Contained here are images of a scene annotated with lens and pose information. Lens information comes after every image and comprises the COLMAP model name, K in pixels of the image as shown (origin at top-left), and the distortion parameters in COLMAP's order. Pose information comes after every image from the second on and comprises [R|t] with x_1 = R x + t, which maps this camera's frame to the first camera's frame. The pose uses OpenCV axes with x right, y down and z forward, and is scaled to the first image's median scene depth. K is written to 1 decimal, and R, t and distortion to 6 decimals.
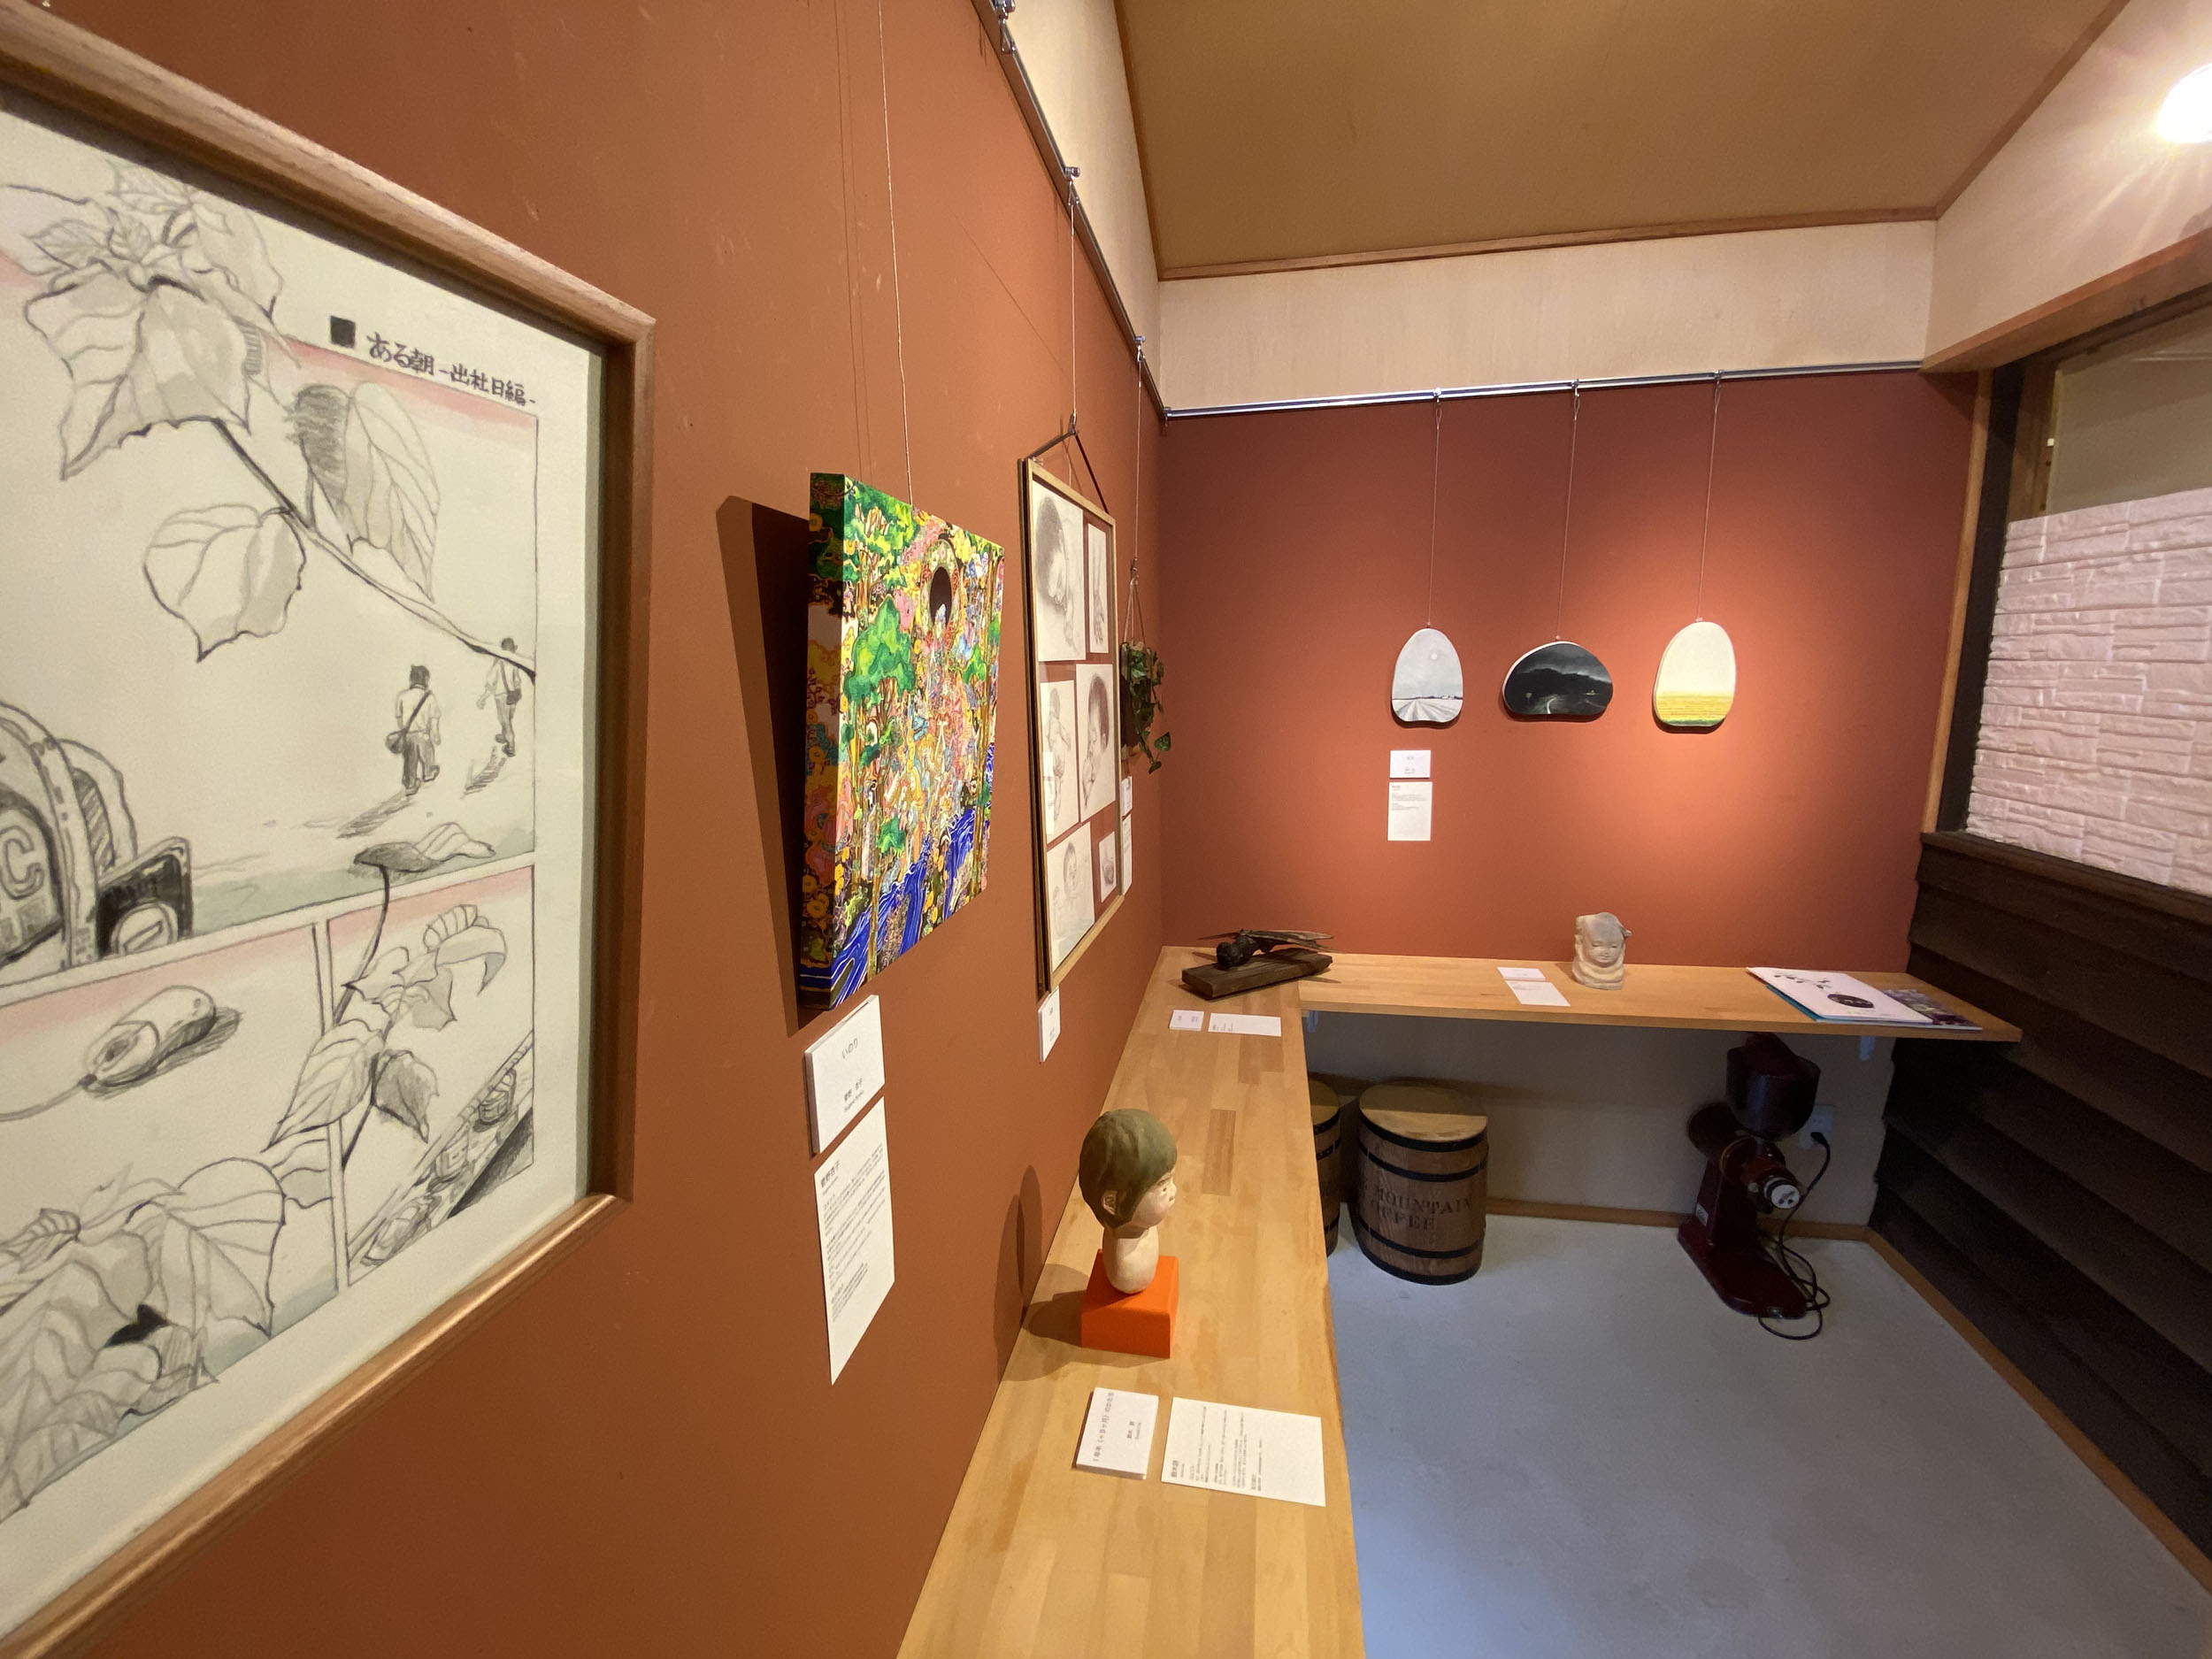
lens RADIAL K [[891.8, 0, 1106.0], [0, 891.8, 829.5], [0, 0, 1]] dist [0.039341, -0.027824]
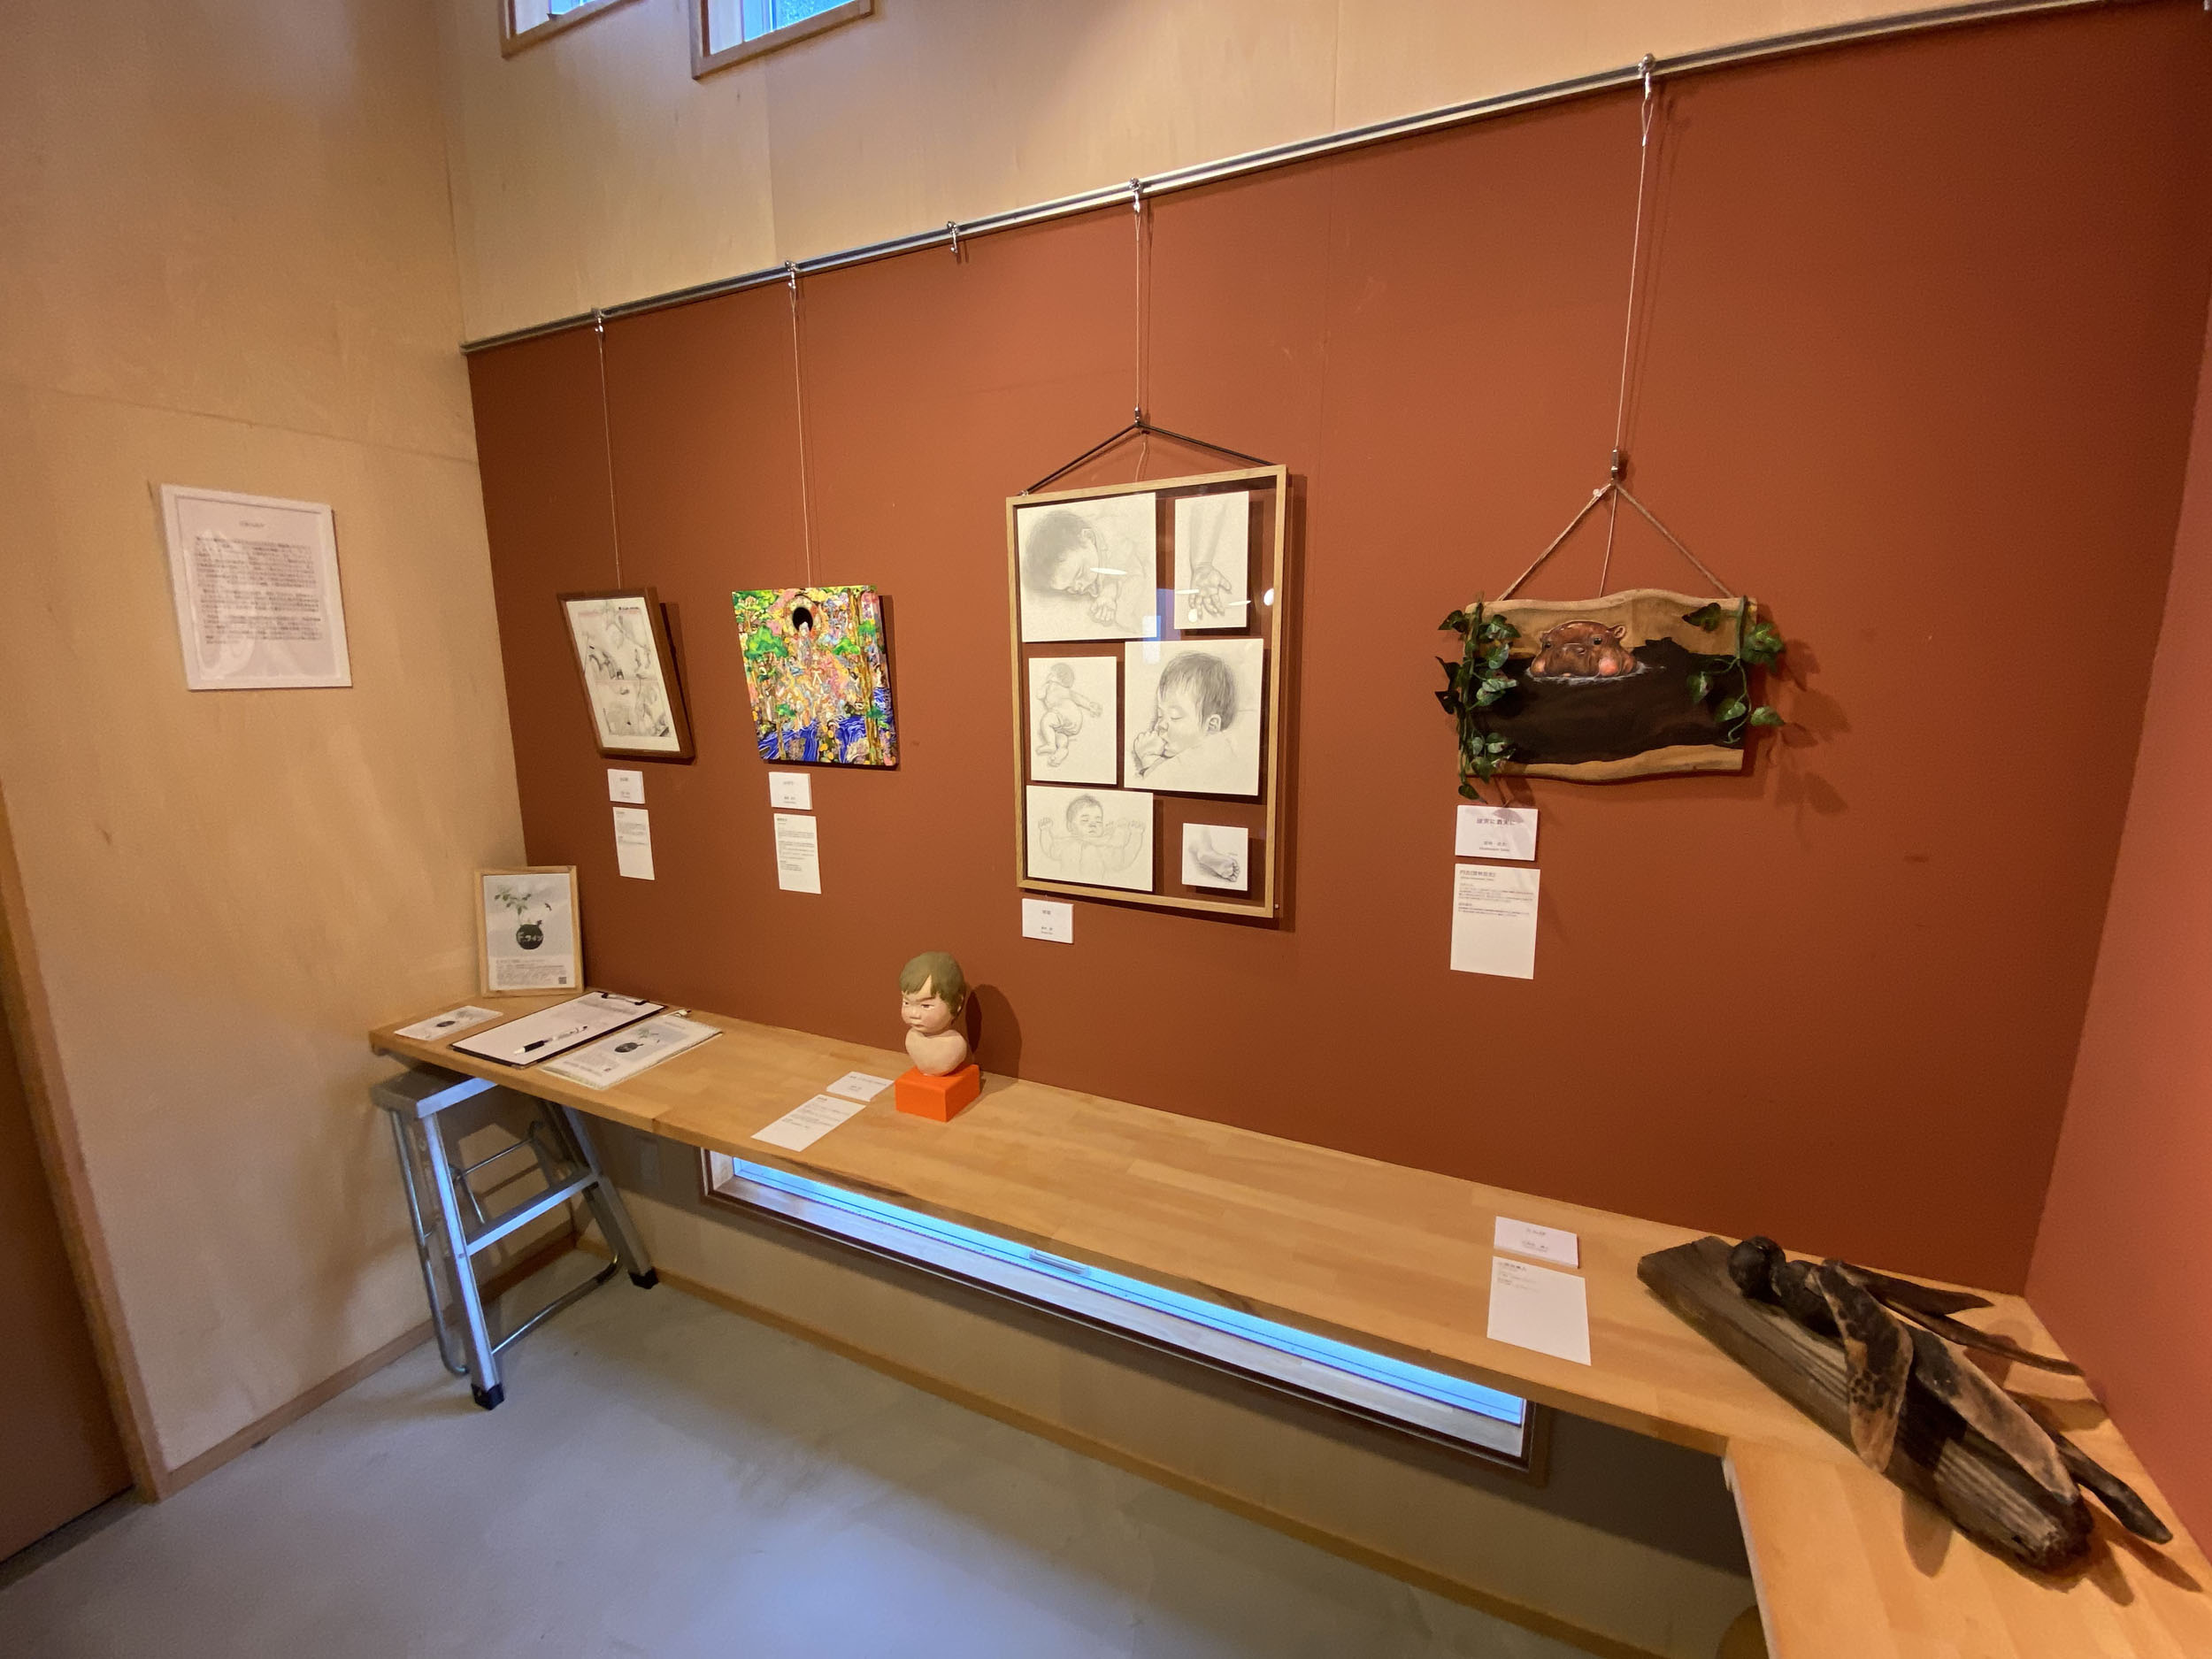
lens RADIAL K [[891.8, 0, 1106.0], [0, 891.8, 829.5], [0, 0, 1]] dist [0.039341, -0.027824]
pose [[-0.251802, 0.200952, -0.946686, 0.627141], [-0.160800, 0.955920, 0.245683, -0.136756], [0.954327, 0.214090, -0.208389, 0.743408]]
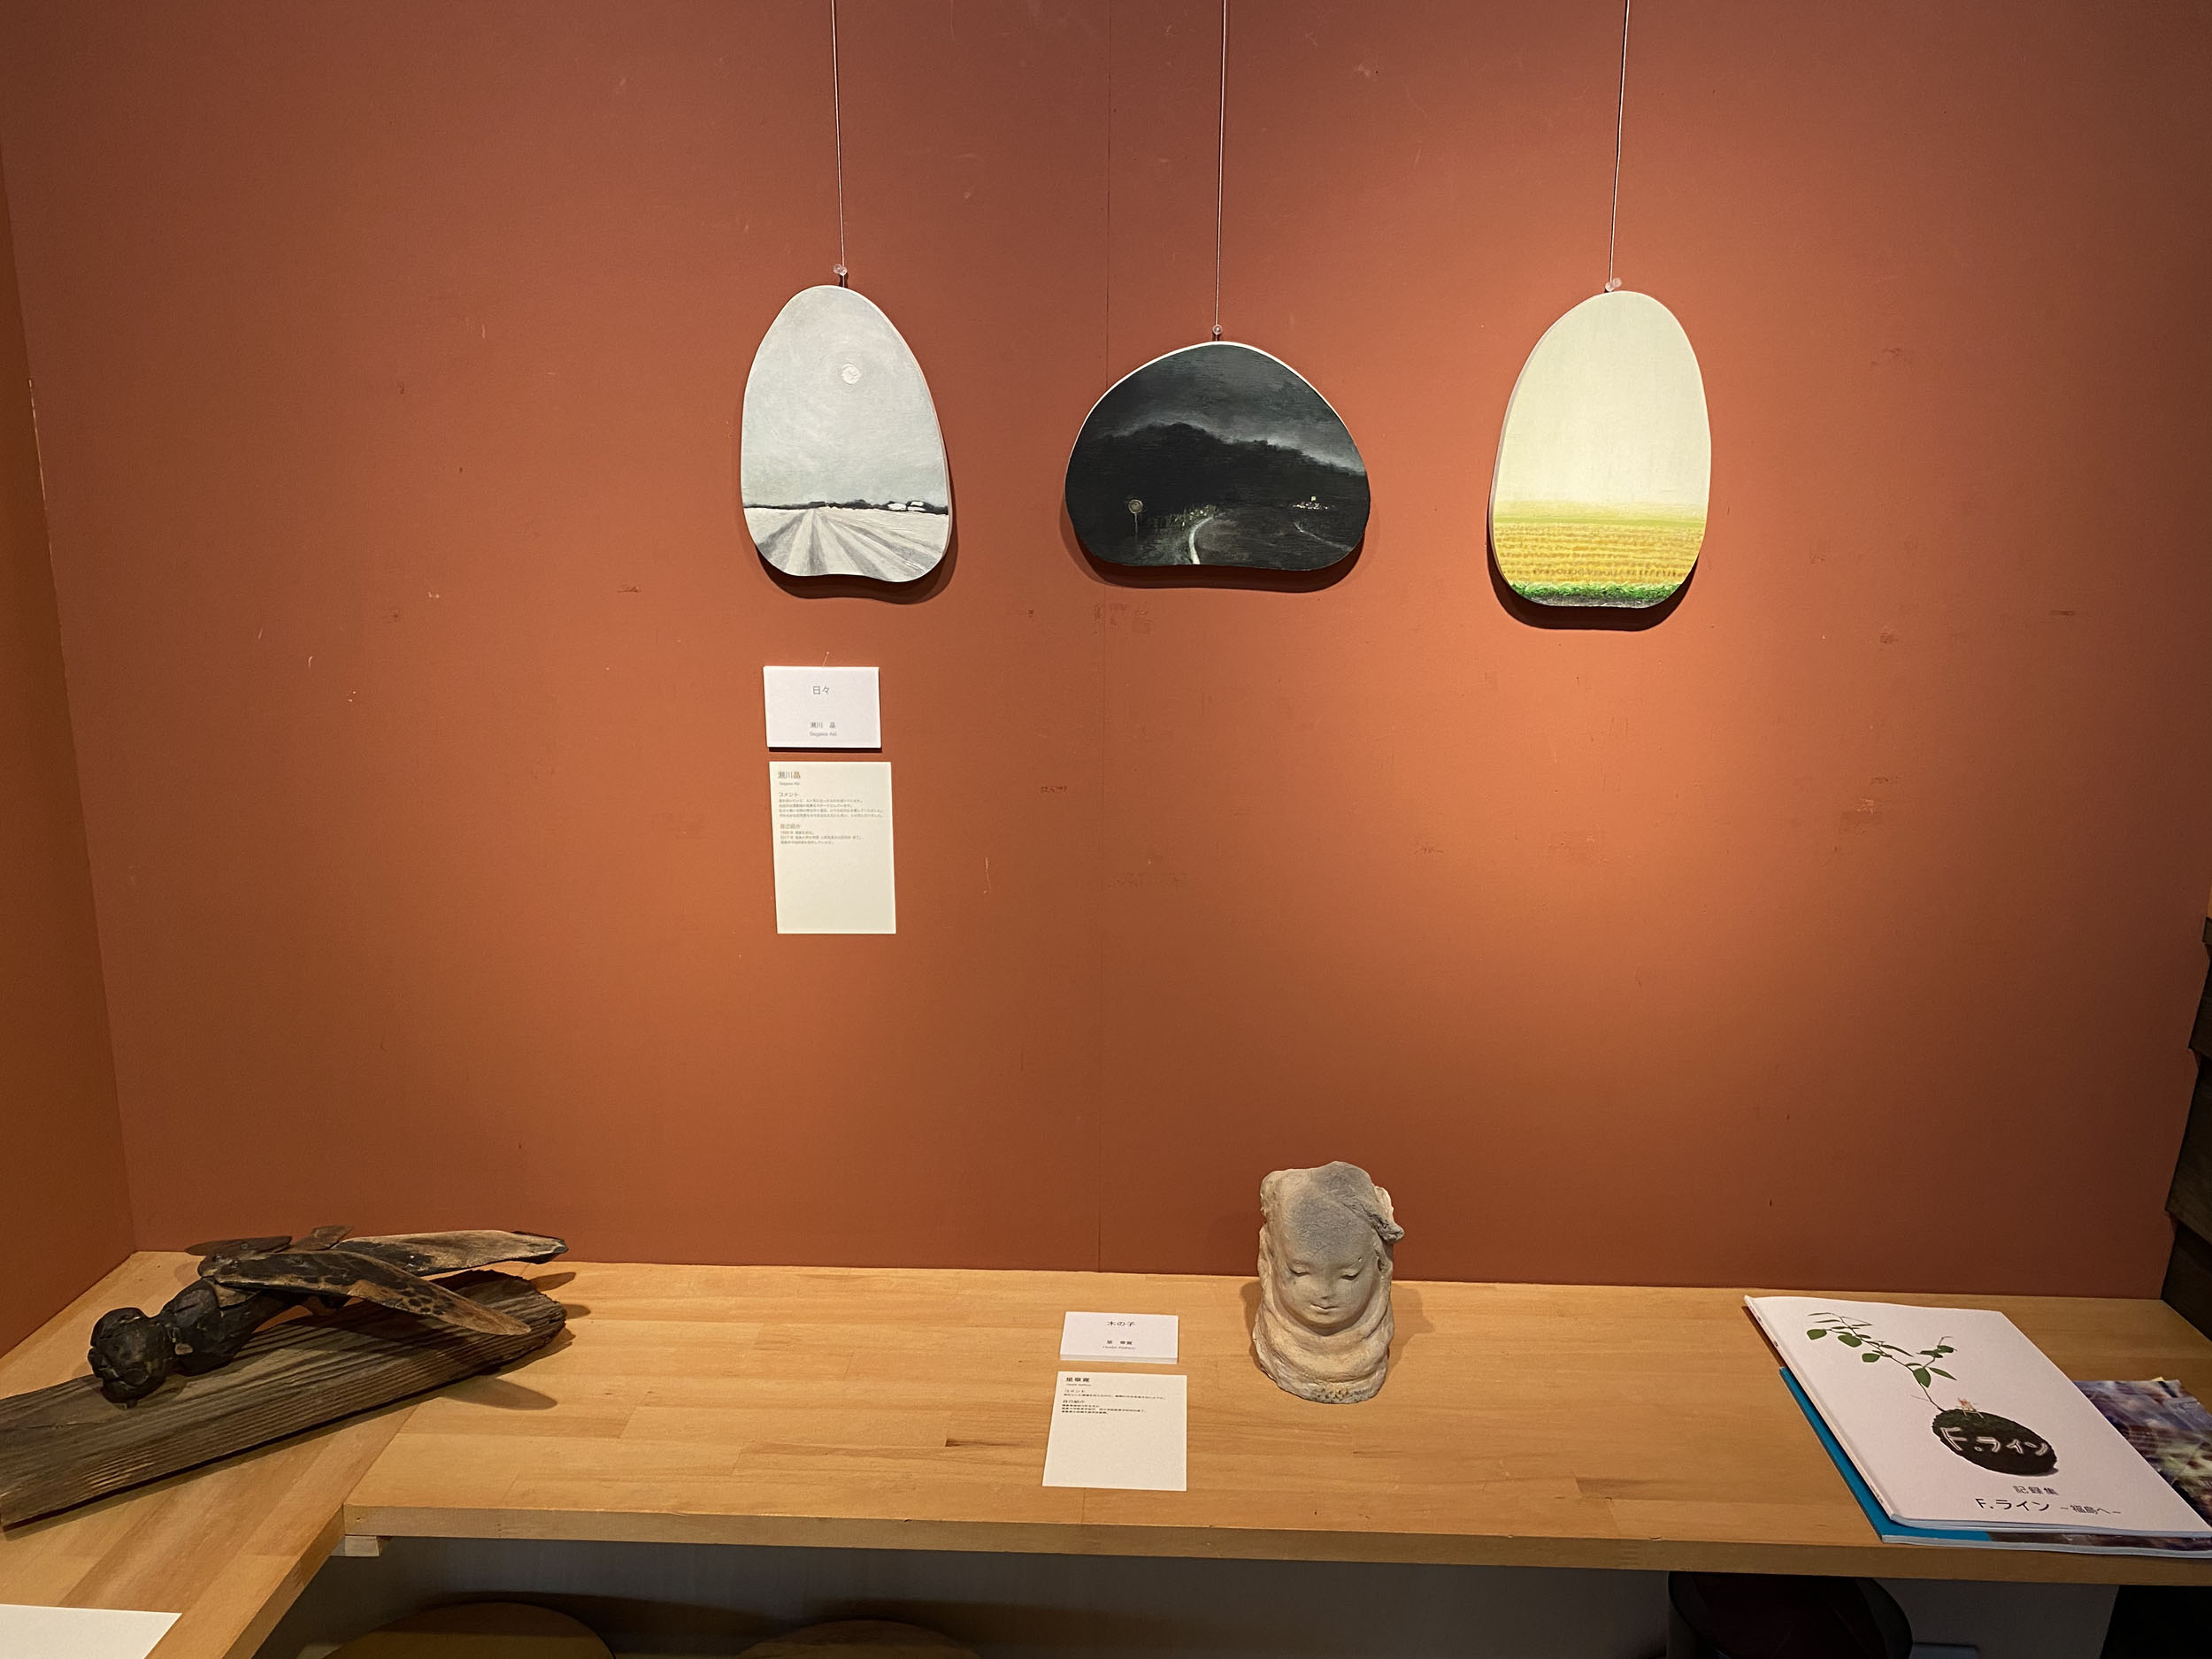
lens RADIAL K [[1689.7, 0, 1106.0], [0, 1689.7, 829.5], [0, 0, 1]] dist [0.069960, -0.002868]
pose [[0.989870, -0.004078, 0.141919, 0.384834], [-0.002319, 0.998989, 0.044884, -0.061268], [-0.141958, -0.044759, 0.988860, 0.398593]]
